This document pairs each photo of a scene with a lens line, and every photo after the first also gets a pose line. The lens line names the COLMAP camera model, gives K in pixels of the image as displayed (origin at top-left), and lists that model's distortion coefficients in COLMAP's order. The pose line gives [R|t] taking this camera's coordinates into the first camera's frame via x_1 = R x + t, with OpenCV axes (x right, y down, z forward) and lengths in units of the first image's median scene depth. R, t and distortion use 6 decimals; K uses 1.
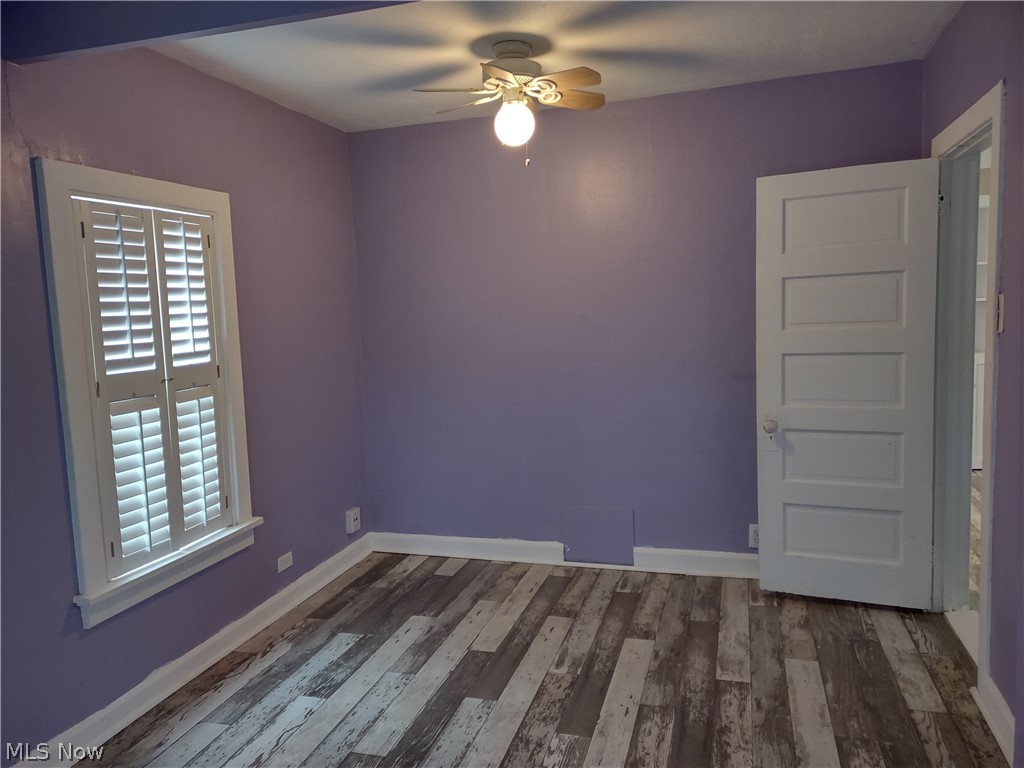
lens RADIAL K [[763.2, 0, 512.0], [0, 763.2, 384.0], [0, 0, 1]] dist [0.066484, -0.061222]
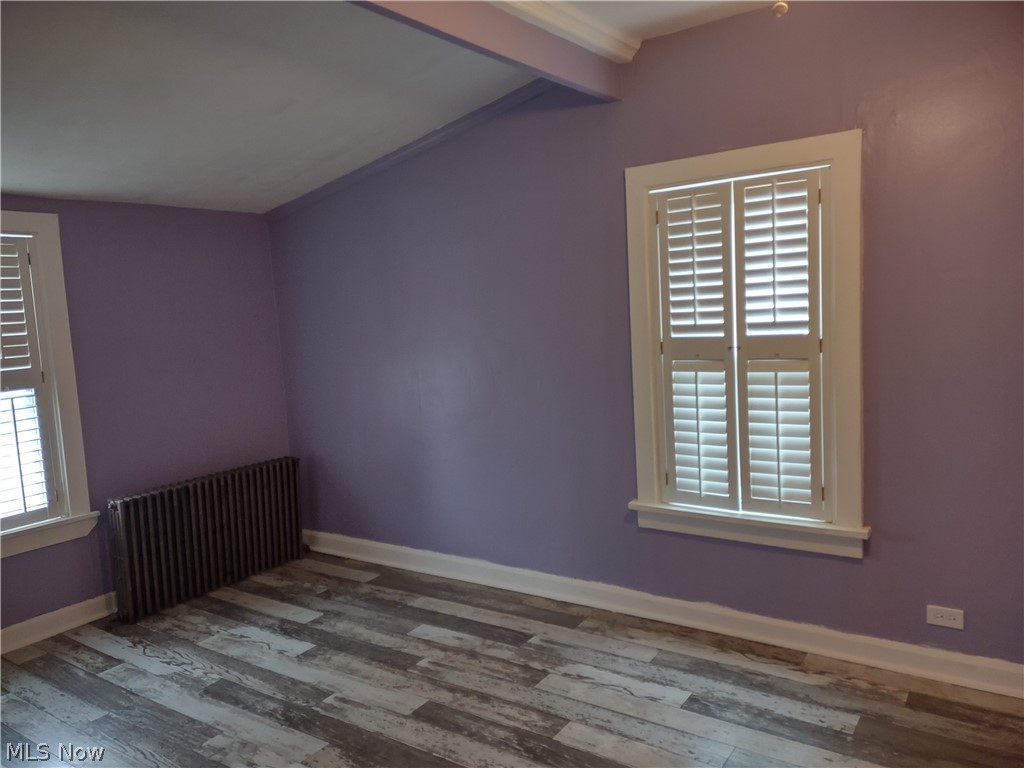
lens RADIAL K [[763.2, 0, 512.0], [0, 763.2, 384.0], [0, 0, 1]] dist [0.066484, -0.061222]
pose [[-0.313565, 0.166607, -0.934836, 0.607816], [-0.029263, 0.982324, 0.184886, -0.137161], [0.949116, 0.085330, -0.303147, 1.020858]]
